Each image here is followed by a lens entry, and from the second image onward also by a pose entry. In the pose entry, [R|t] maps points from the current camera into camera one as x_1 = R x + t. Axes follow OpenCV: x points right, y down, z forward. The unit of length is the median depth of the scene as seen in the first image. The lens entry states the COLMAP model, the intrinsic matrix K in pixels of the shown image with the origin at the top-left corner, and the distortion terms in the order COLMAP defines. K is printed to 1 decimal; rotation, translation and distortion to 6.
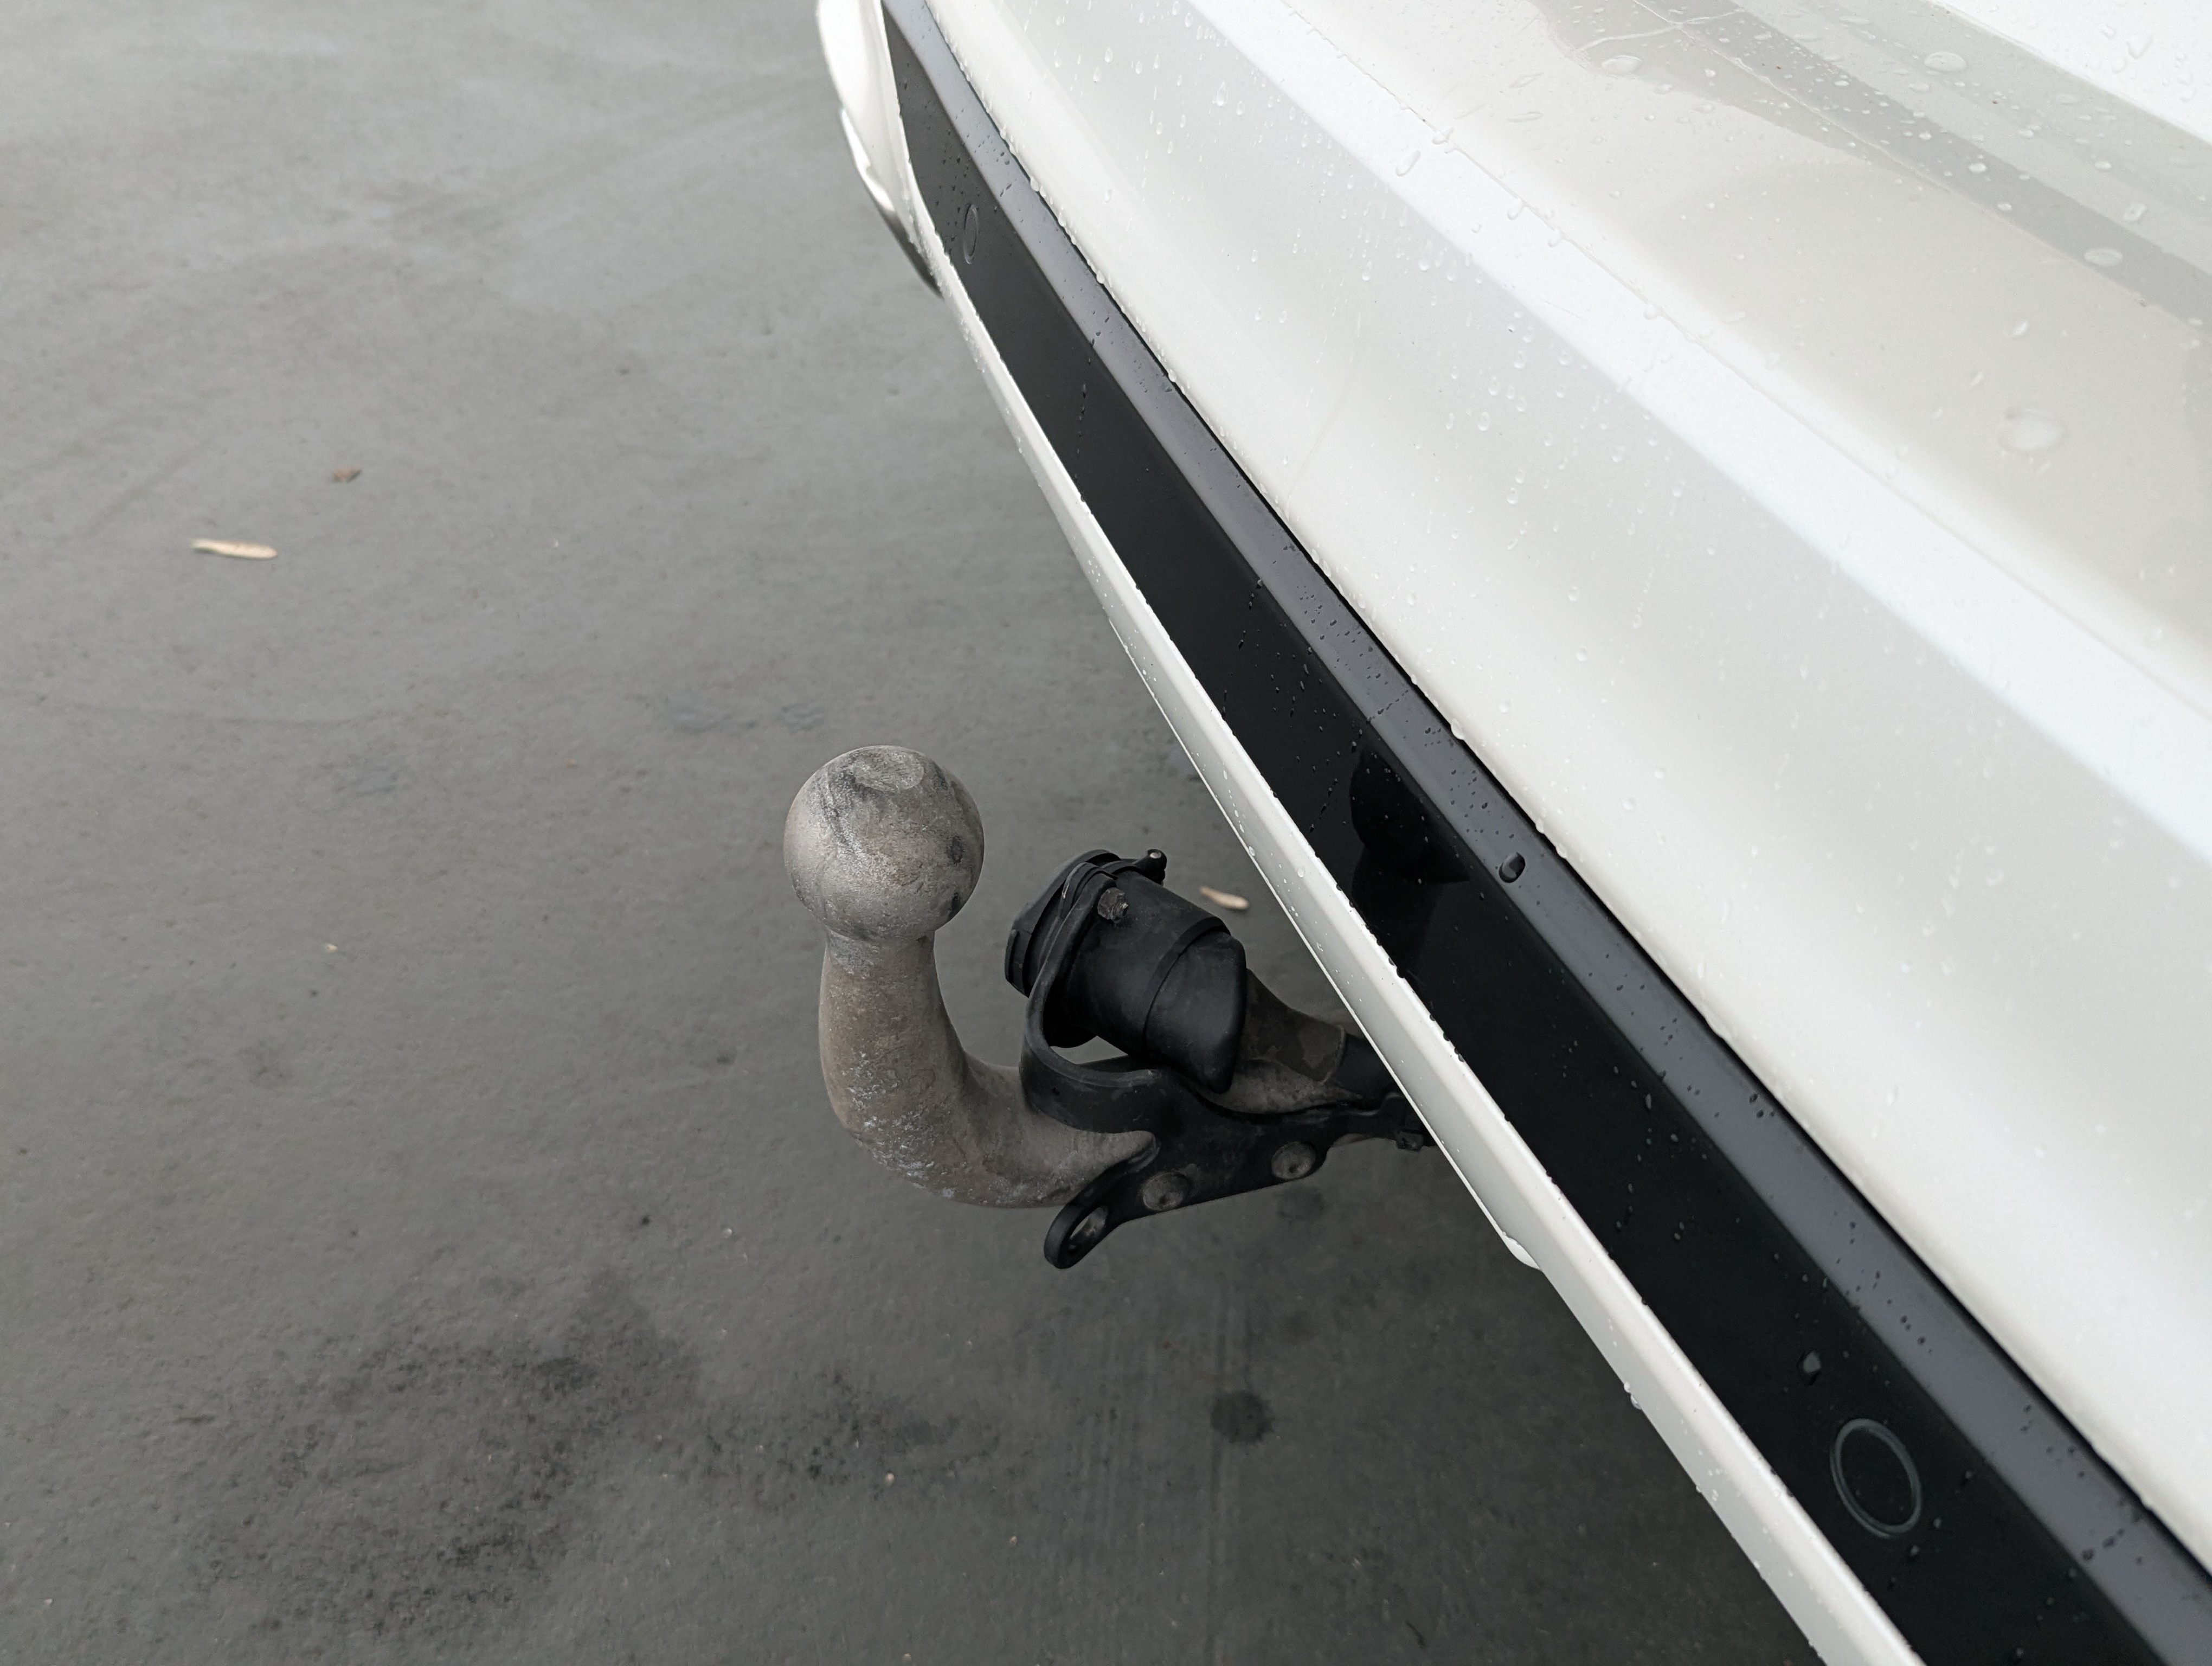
lens RADIAL K [[2103.5, 0, 1106.1], [0, 2103.5, 831.9], [0, 0, 1]] dist [0.036691, 0.000000]
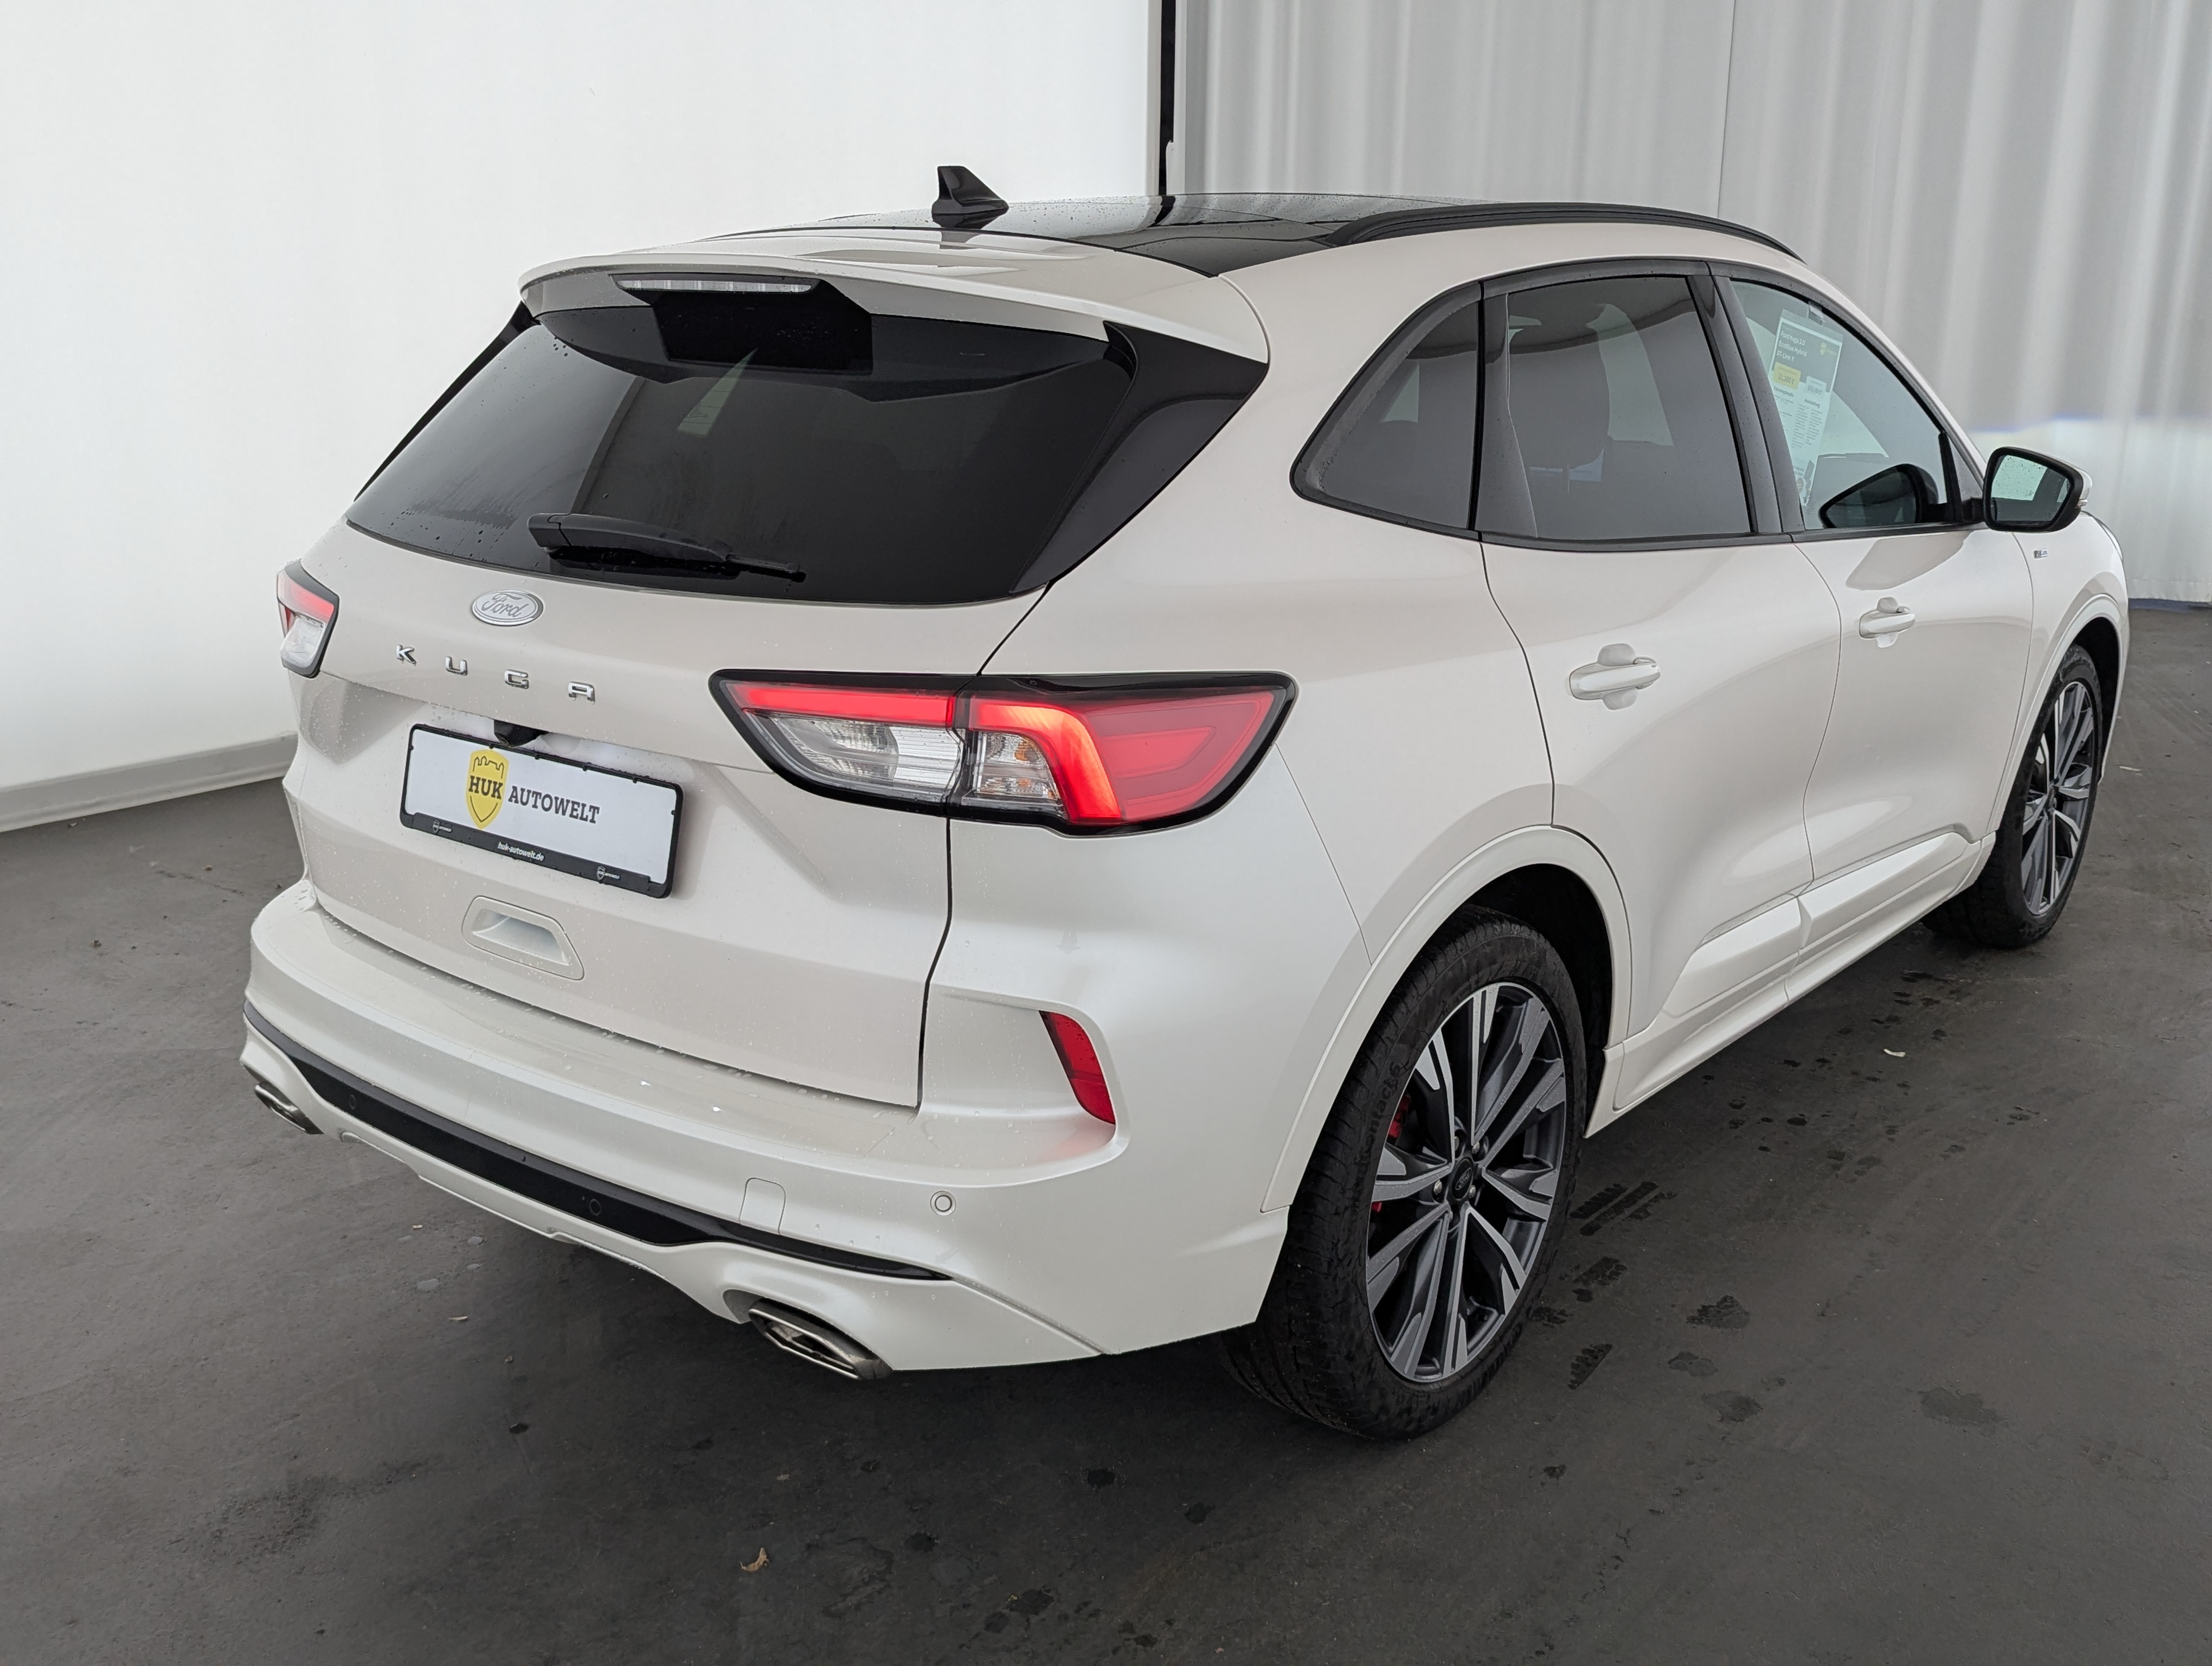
lens RADIAL K [[2103.5, 0, 1127.2], [0, 2103.5, 821.4], [0, 0, 1]] dist [0.036691, 0.000000]
pose [[0.848076, -0.232721, 0.476033, -0.465011], [0.388574, 0.883936, -0.260129, 0.660925], [-0.360245, 0.405584, 0.840075, -2.390536]]
